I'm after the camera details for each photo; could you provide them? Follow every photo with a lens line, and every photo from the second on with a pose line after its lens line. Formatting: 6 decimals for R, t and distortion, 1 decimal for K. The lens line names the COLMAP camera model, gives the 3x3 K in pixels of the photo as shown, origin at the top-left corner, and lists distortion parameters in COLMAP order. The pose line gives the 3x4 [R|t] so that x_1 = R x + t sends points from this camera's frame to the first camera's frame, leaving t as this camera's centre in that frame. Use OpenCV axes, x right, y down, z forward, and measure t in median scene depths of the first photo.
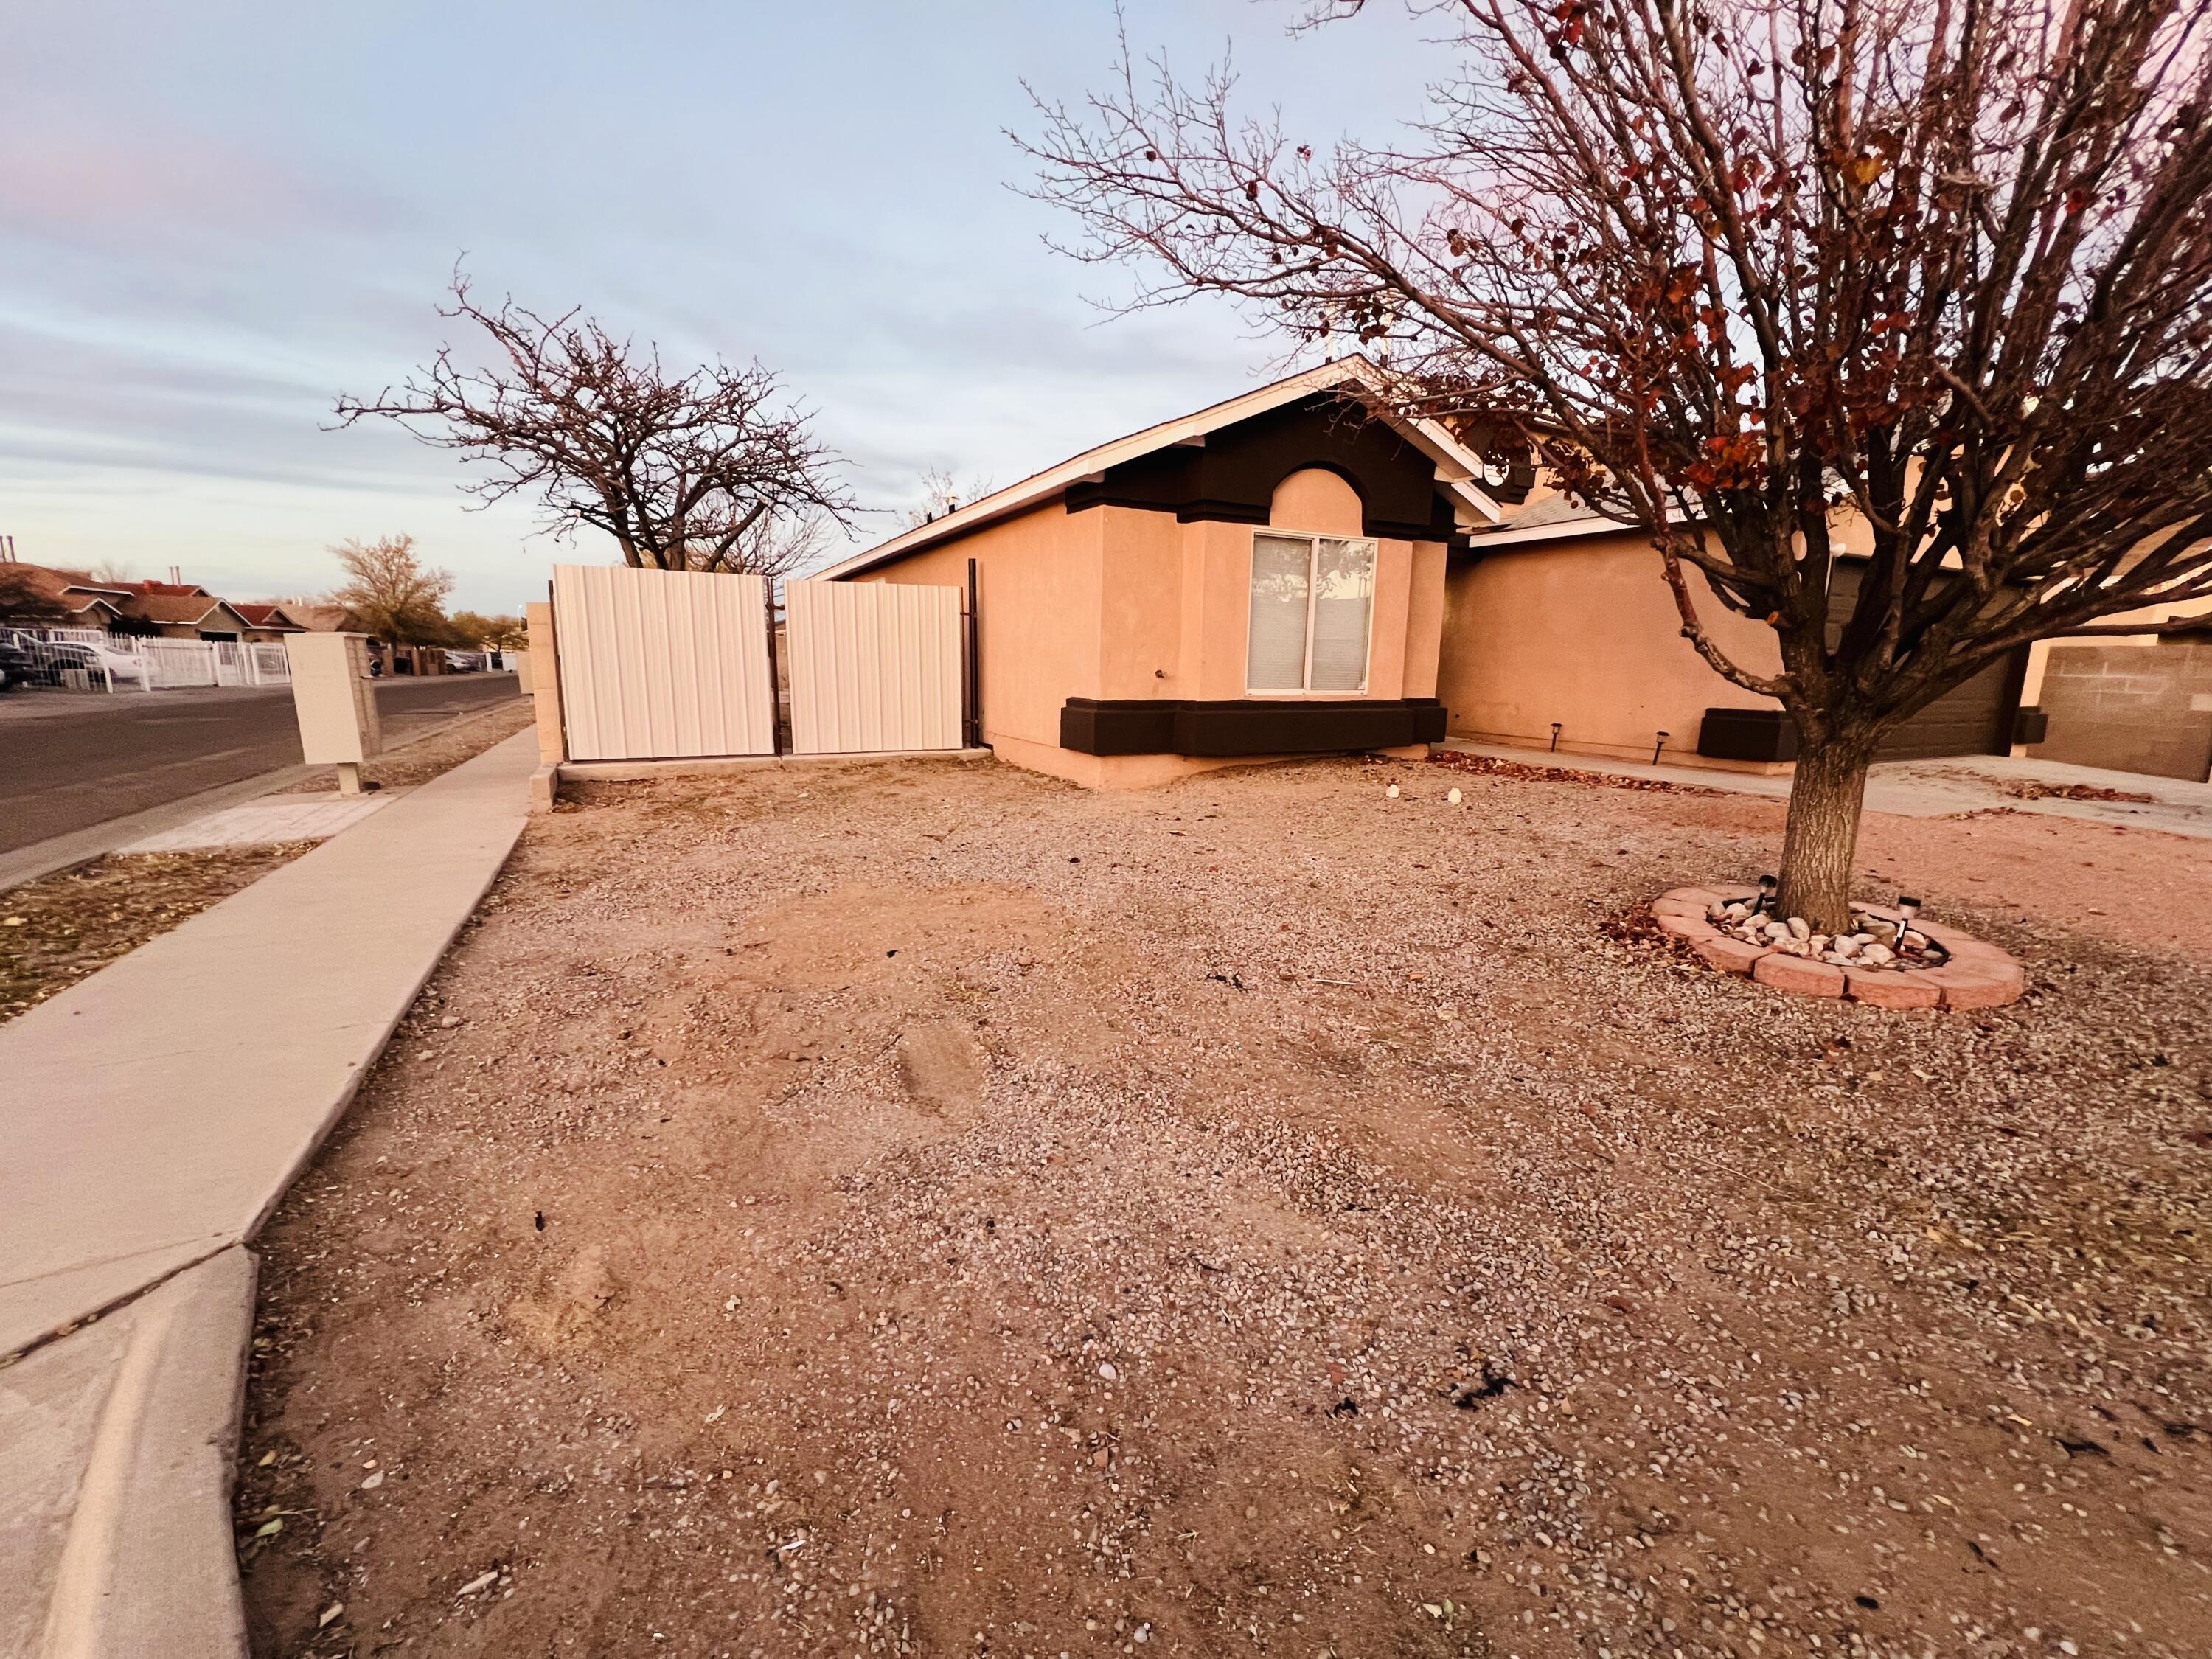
lens RADIAL K [[887.3, 0, 1104.1], [0, 887.3, 825.4], [0, 0, 1]] dist [-0.002013, 0.000695]
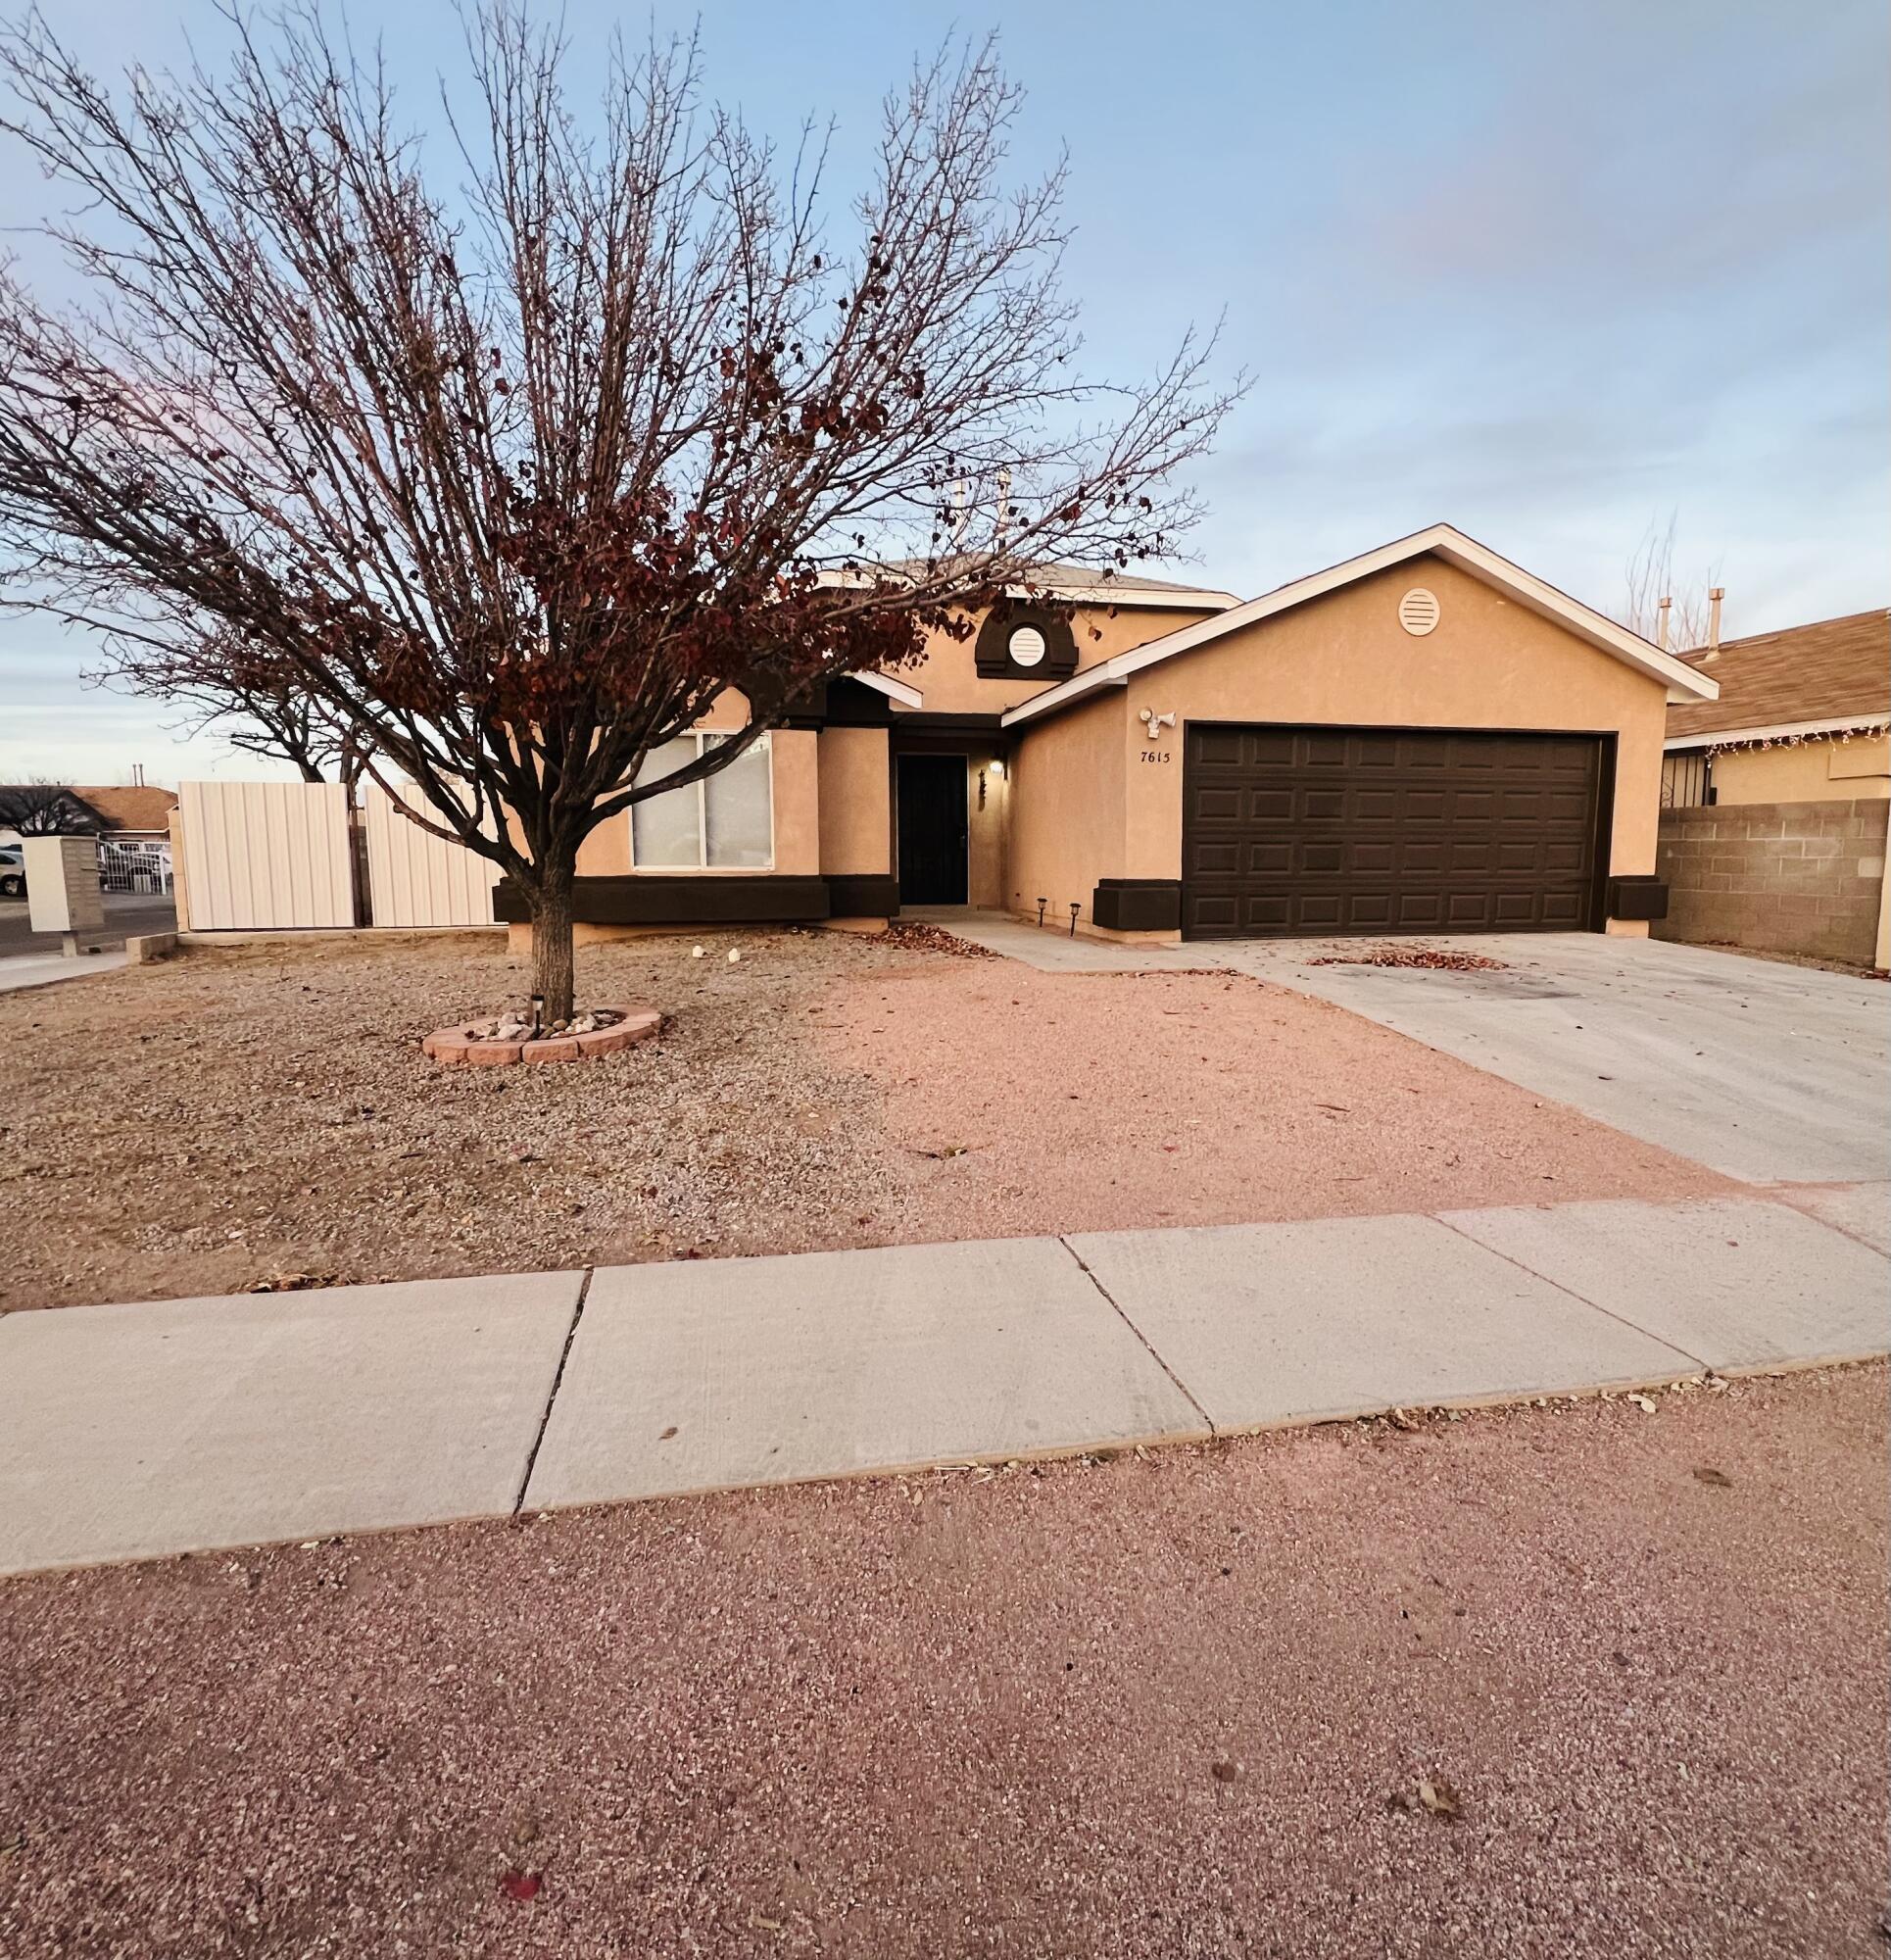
lens RADIAL K [[1049.0, 0, 962.5], [0, 1049.0, 970.7], [0, 0, 1]] dist [-0.002500, 0.000468]
pose [[0.966064, 0.009297, -0.258137, 0.861925], [-0.028741, 0.997015, -0.071654, 0.062486], [0.256701, 0.076641, 0.963447, -0.177181]]
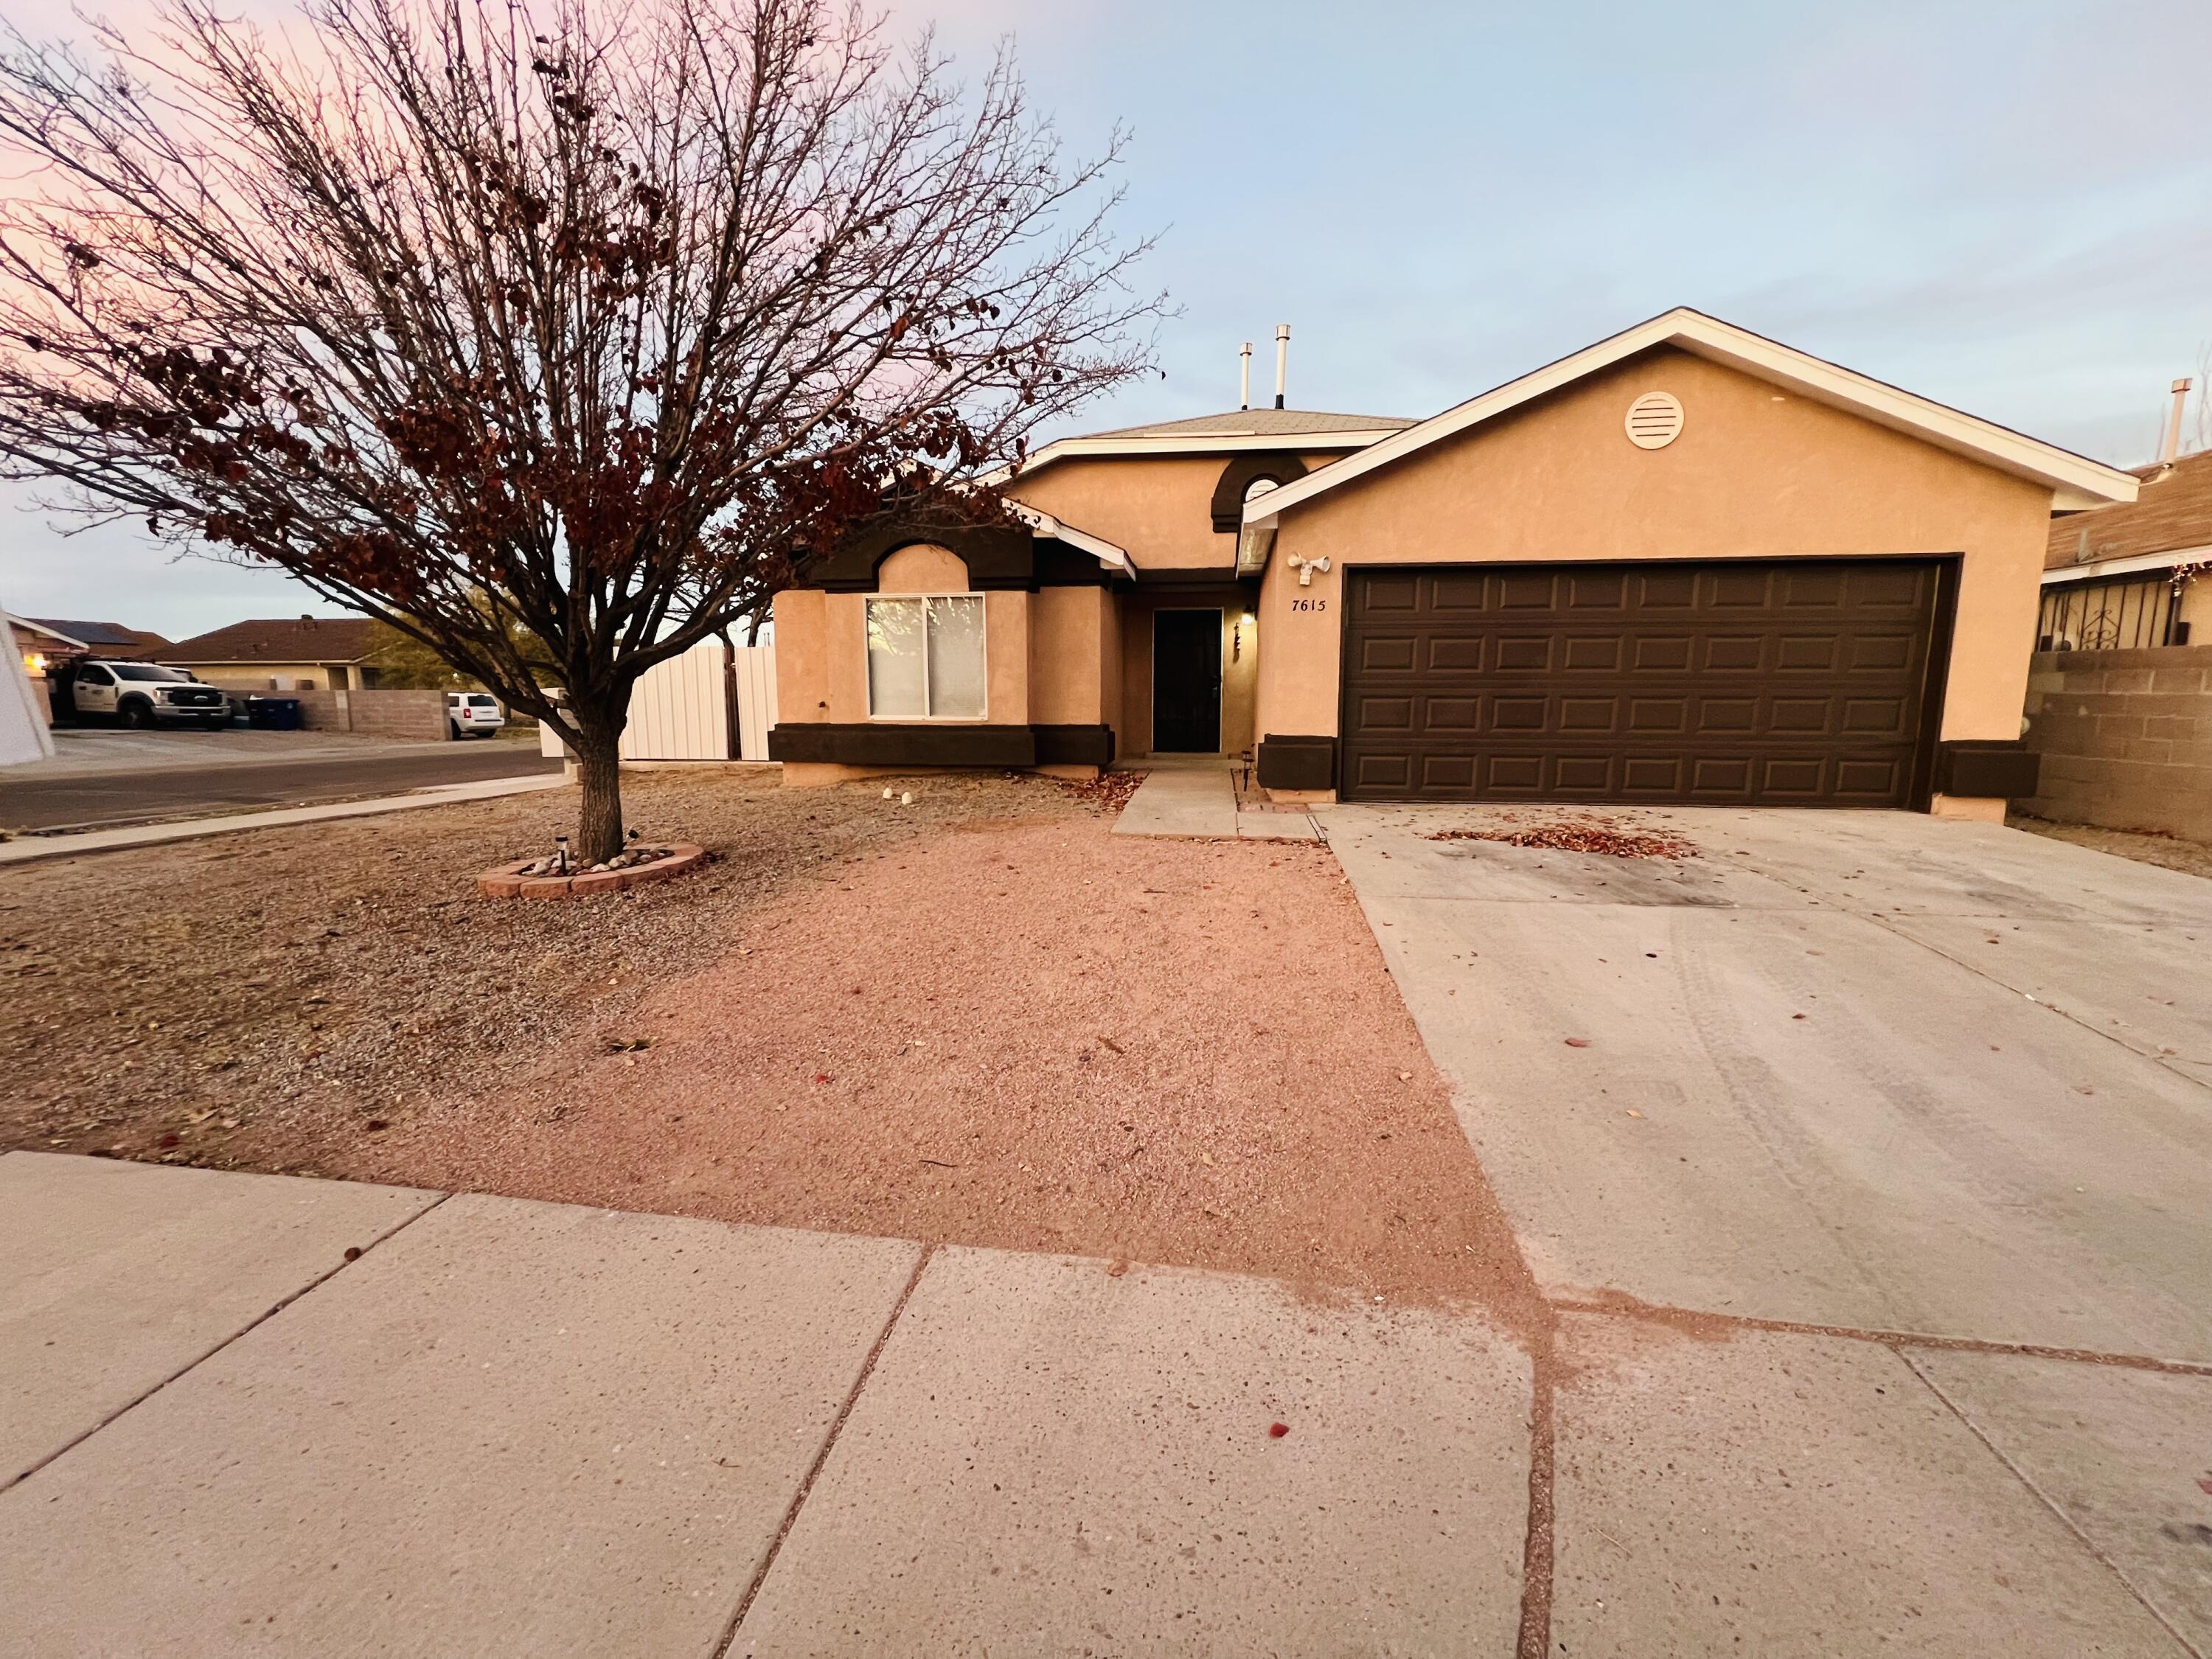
lens RADIAL K [[887.3, 0, 1104.1], [0, 887.3, 822.0], [0, 0, 1]] dist [-0.002013, 0.000695]
pose [[0.820913, 0.063022, -0.567565, 1.124735], [-0.091791, 0.995530, -0.022221, 0.001957], [0.563628, 0.070338, 0.823028, 0.112132]]
